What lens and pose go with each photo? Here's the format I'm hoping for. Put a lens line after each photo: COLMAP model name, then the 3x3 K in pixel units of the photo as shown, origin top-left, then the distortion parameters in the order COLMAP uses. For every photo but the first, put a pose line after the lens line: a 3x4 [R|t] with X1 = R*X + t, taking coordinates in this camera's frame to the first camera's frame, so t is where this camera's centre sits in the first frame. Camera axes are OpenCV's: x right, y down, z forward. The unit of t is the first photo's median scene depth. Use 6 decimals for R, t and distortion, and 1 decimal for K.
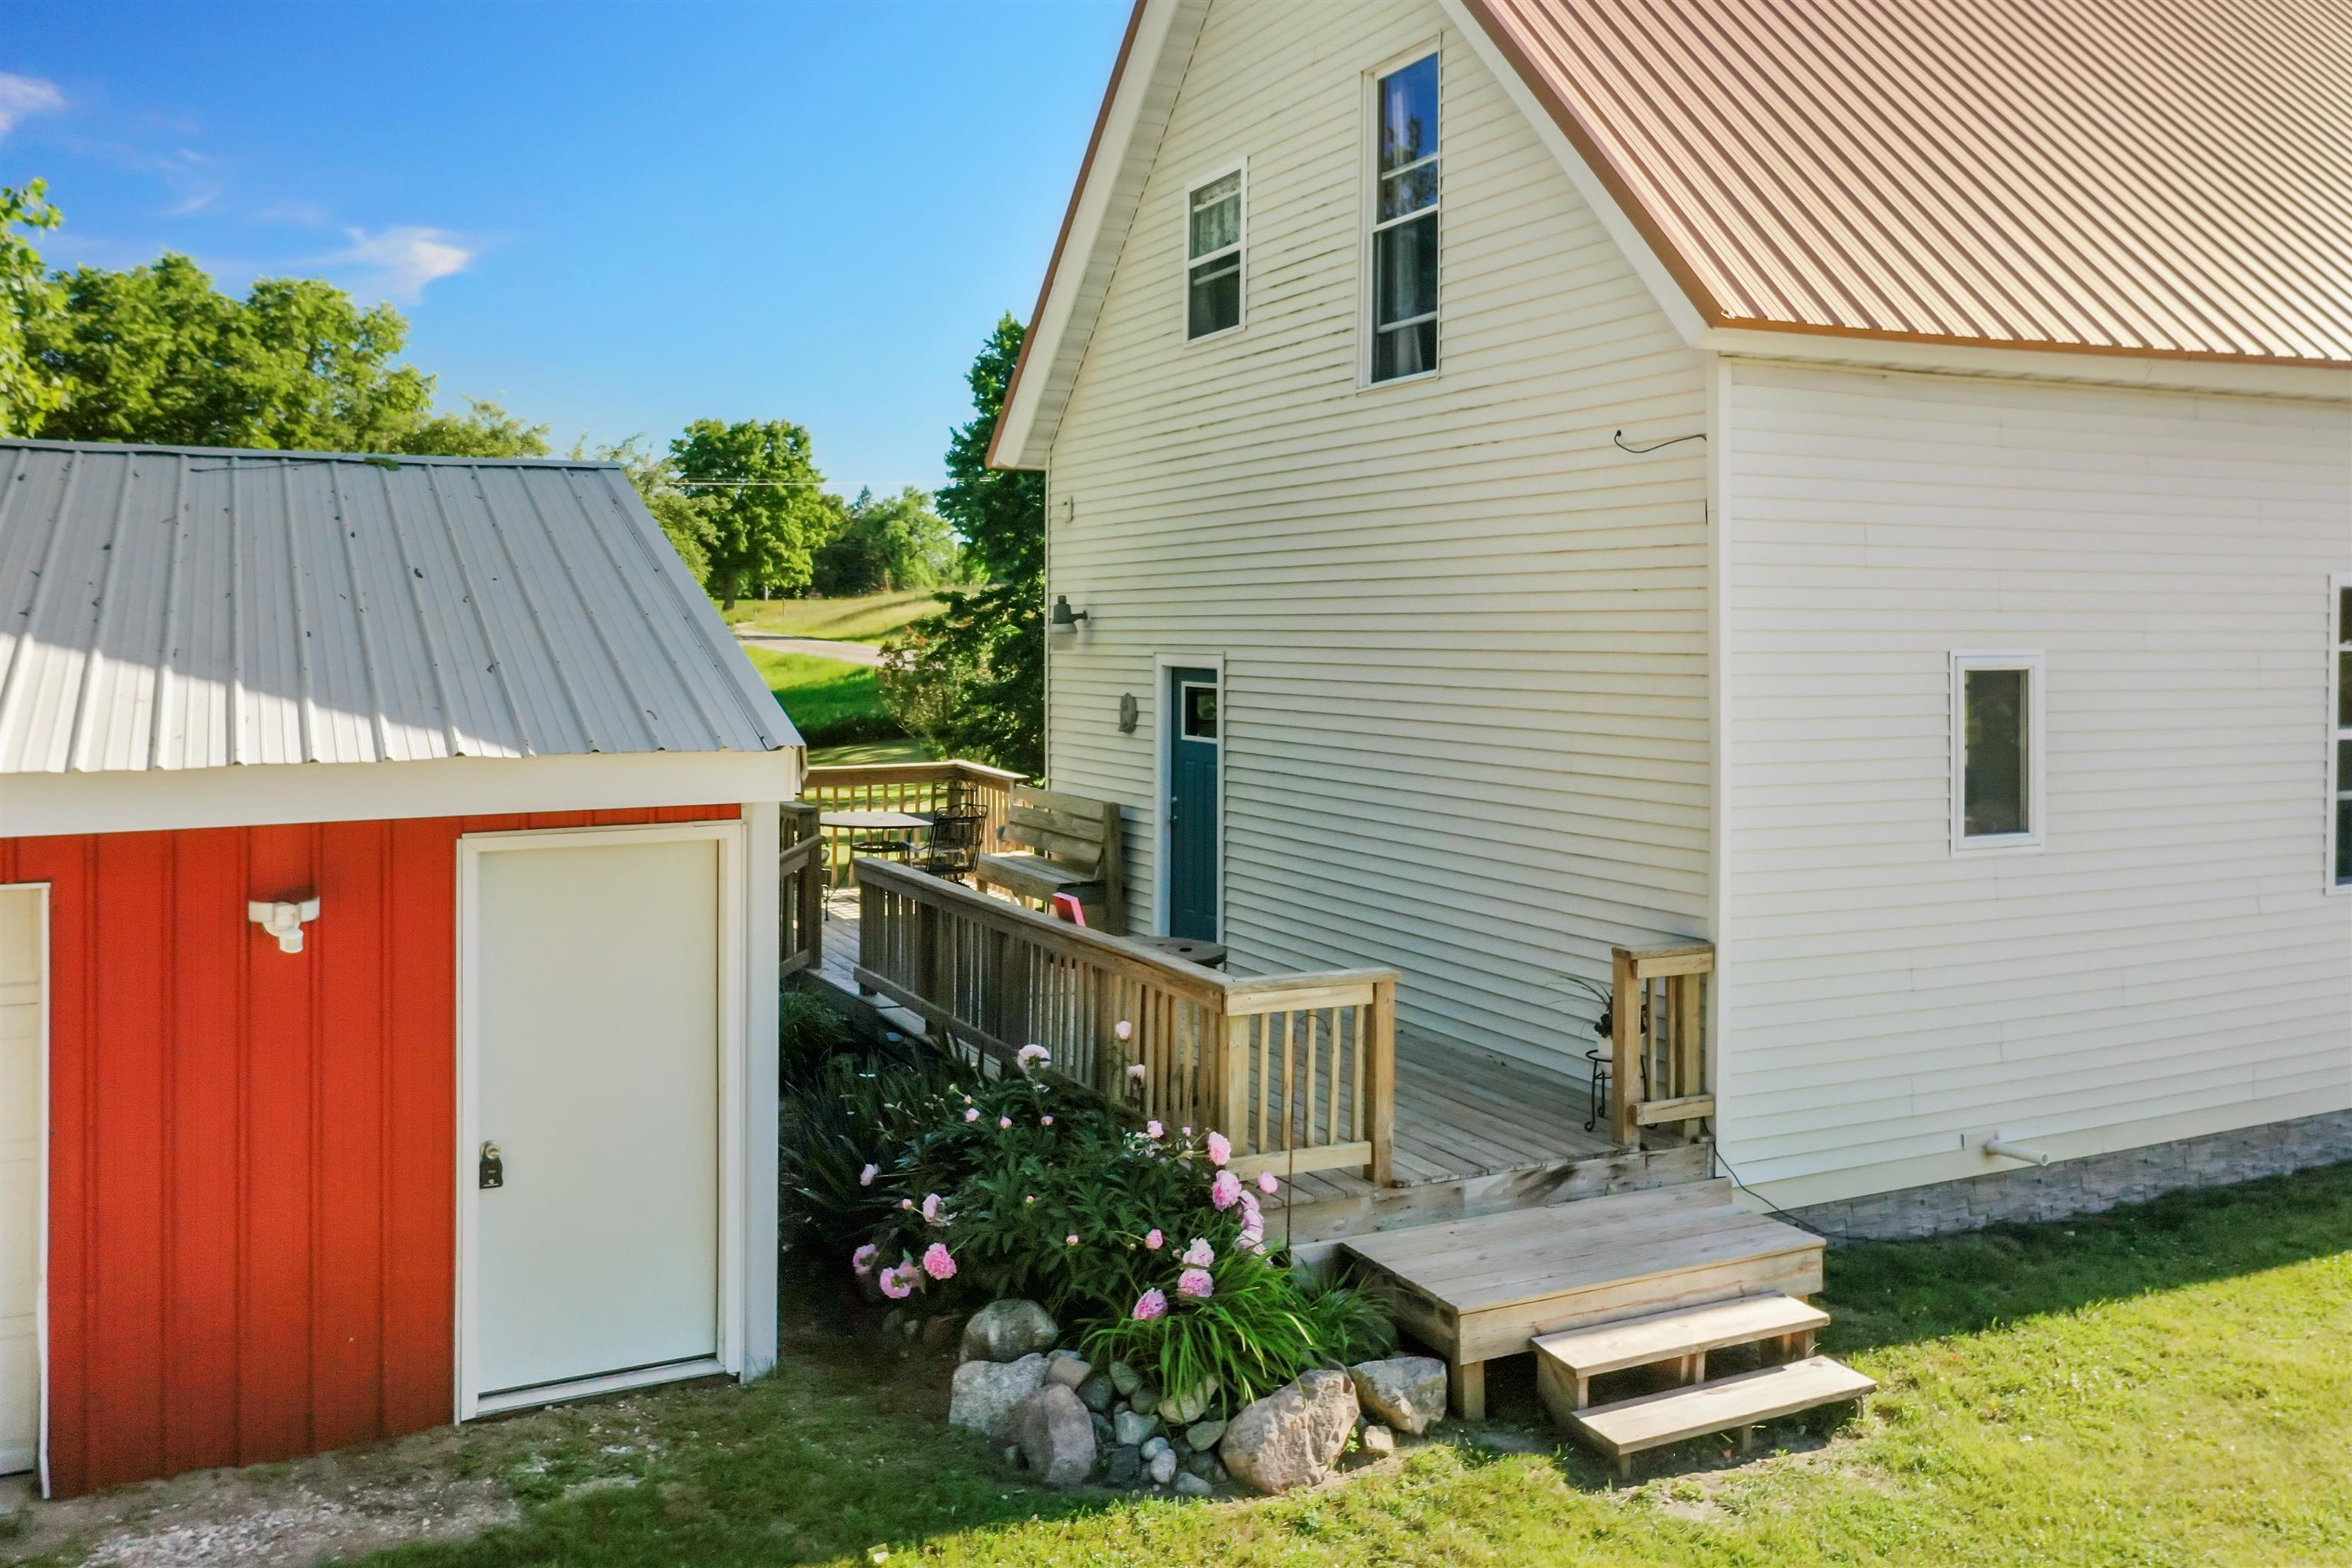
lens RADIAL K [[1994.0, 0, 1182.3], [0, 1994.0, 626.2], [0, 0, 1]] dist [0.010095, 0.005452]
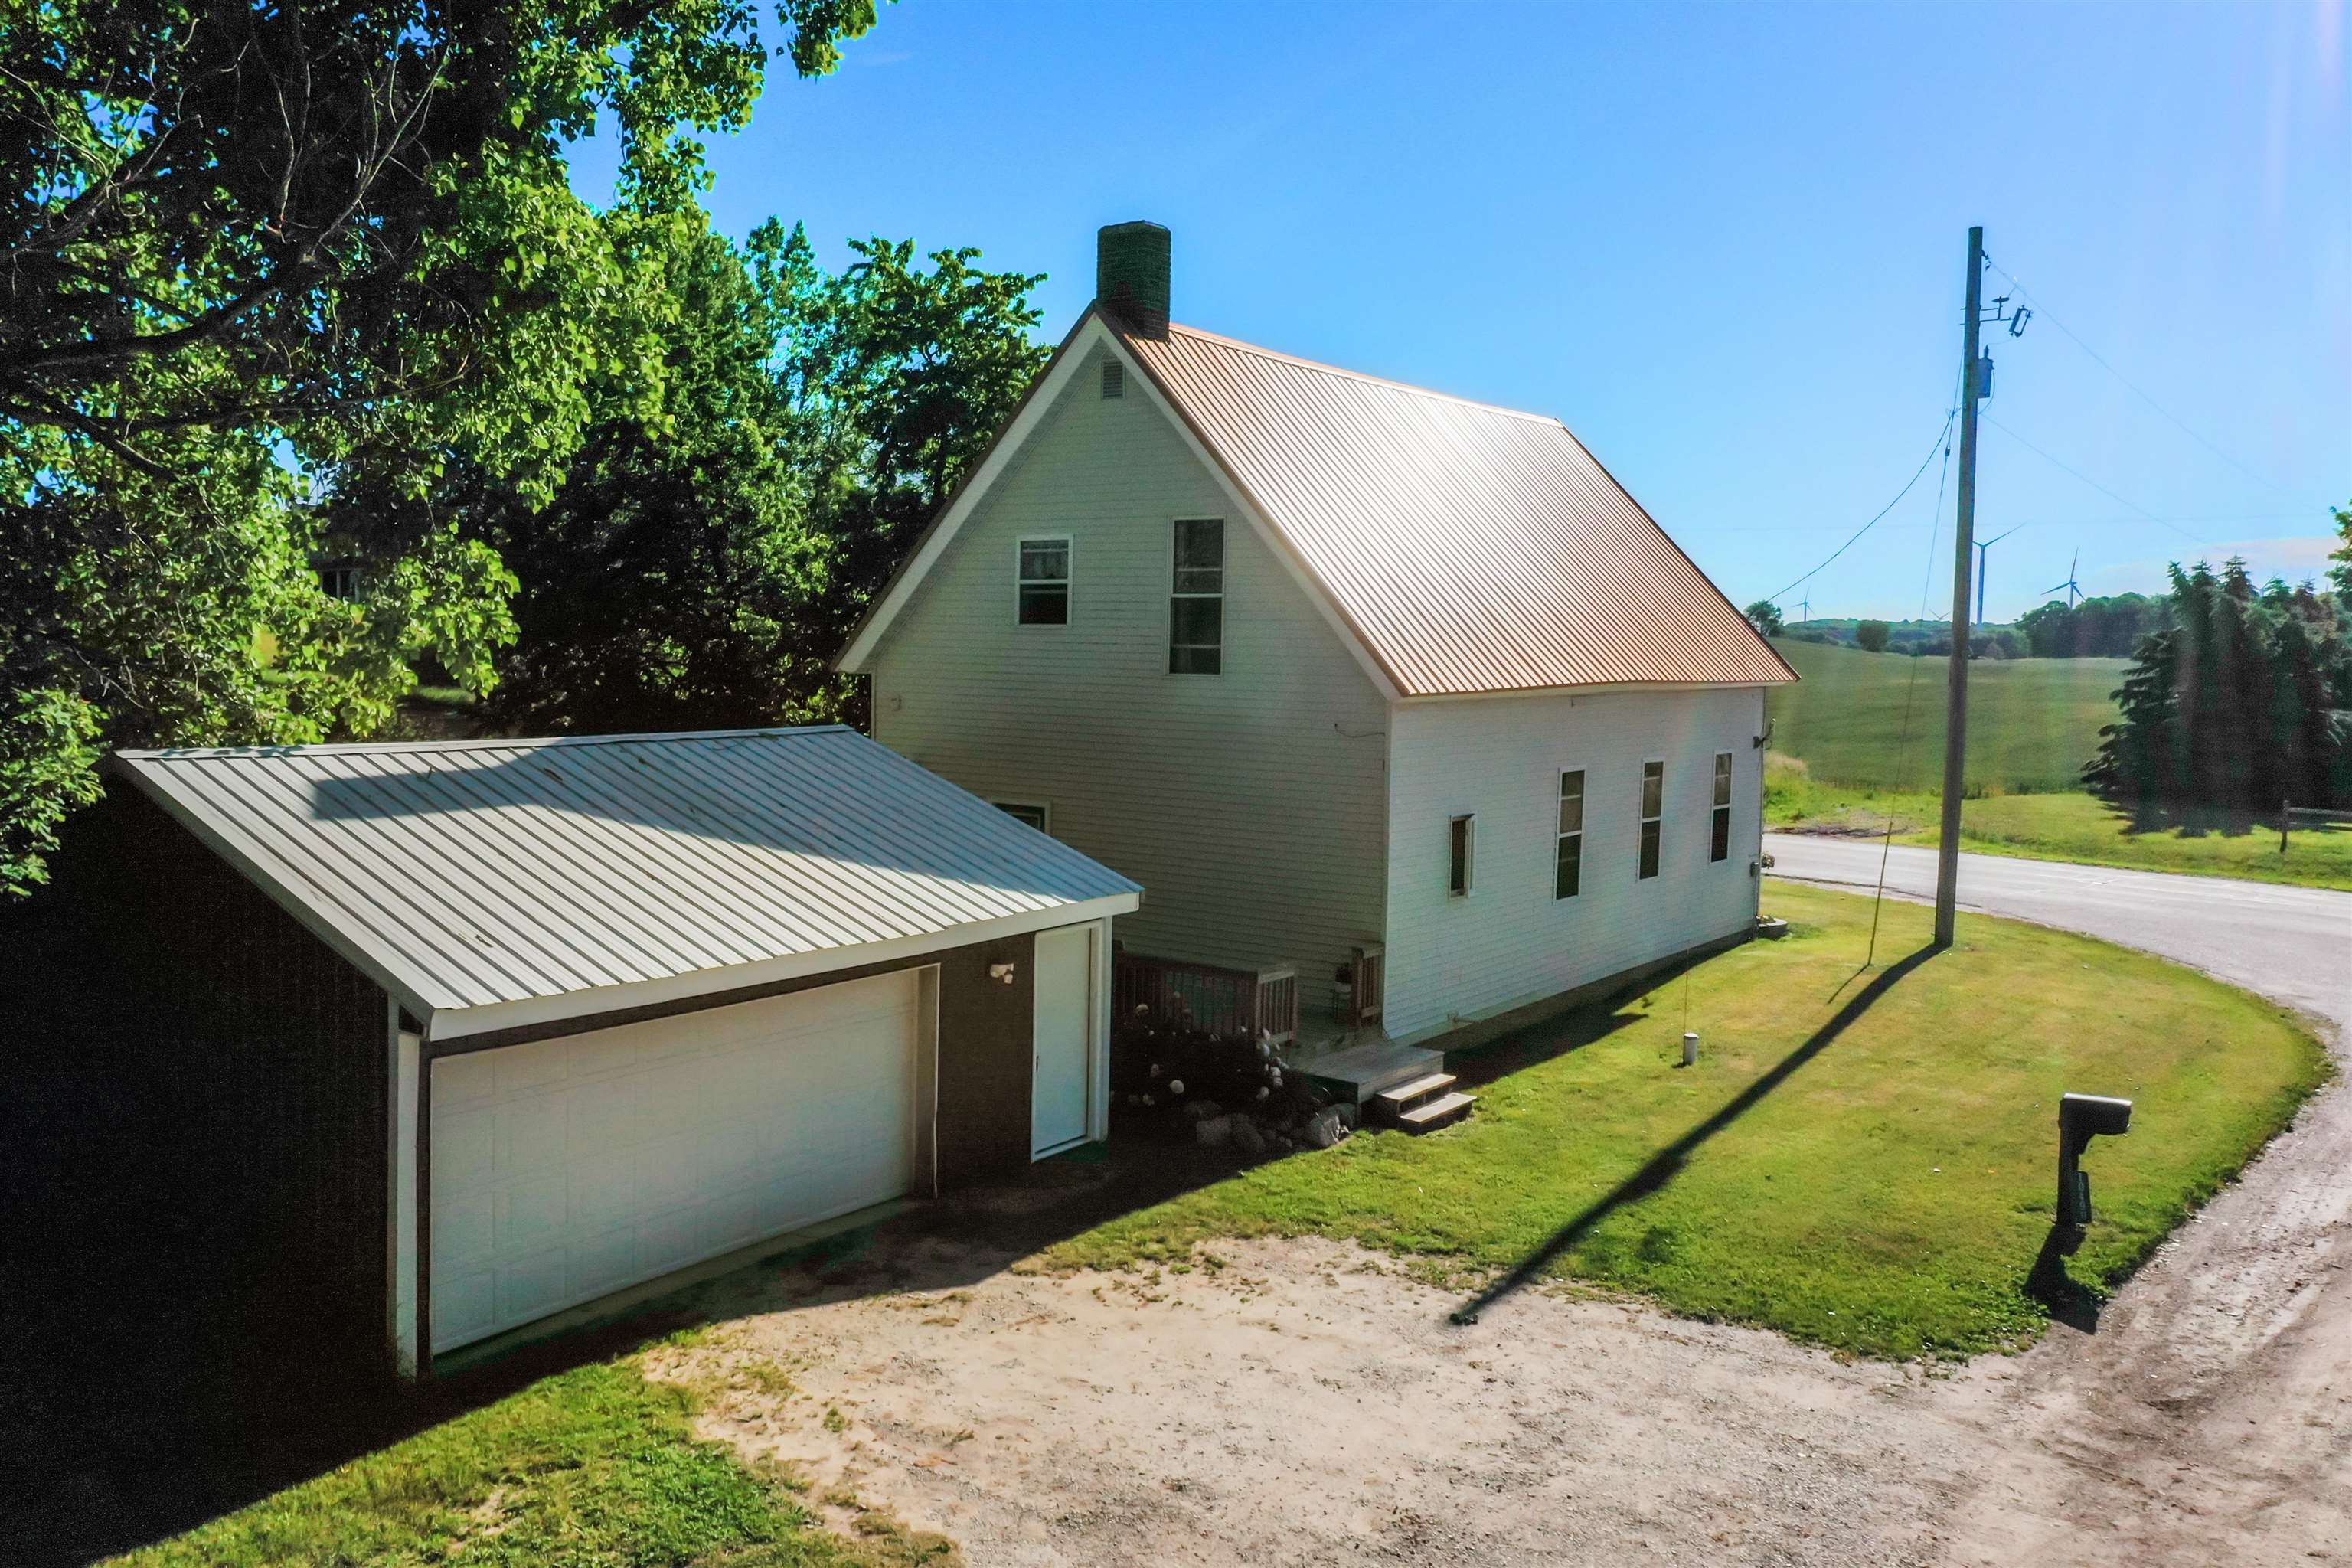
lens RADIAL K [[1965.3, 0, 1176.0], [0, 1965.3, 784.0], [0, 0, 1]] dist [0.002593, -0.002557]
pose [[0.889074, -0.024831, 0.457090, -1.247145], [-0.016068, 0.996220, 0.085371, -0.279013], [-0.457481, -0.083246, 0.885314, -1.176928]]
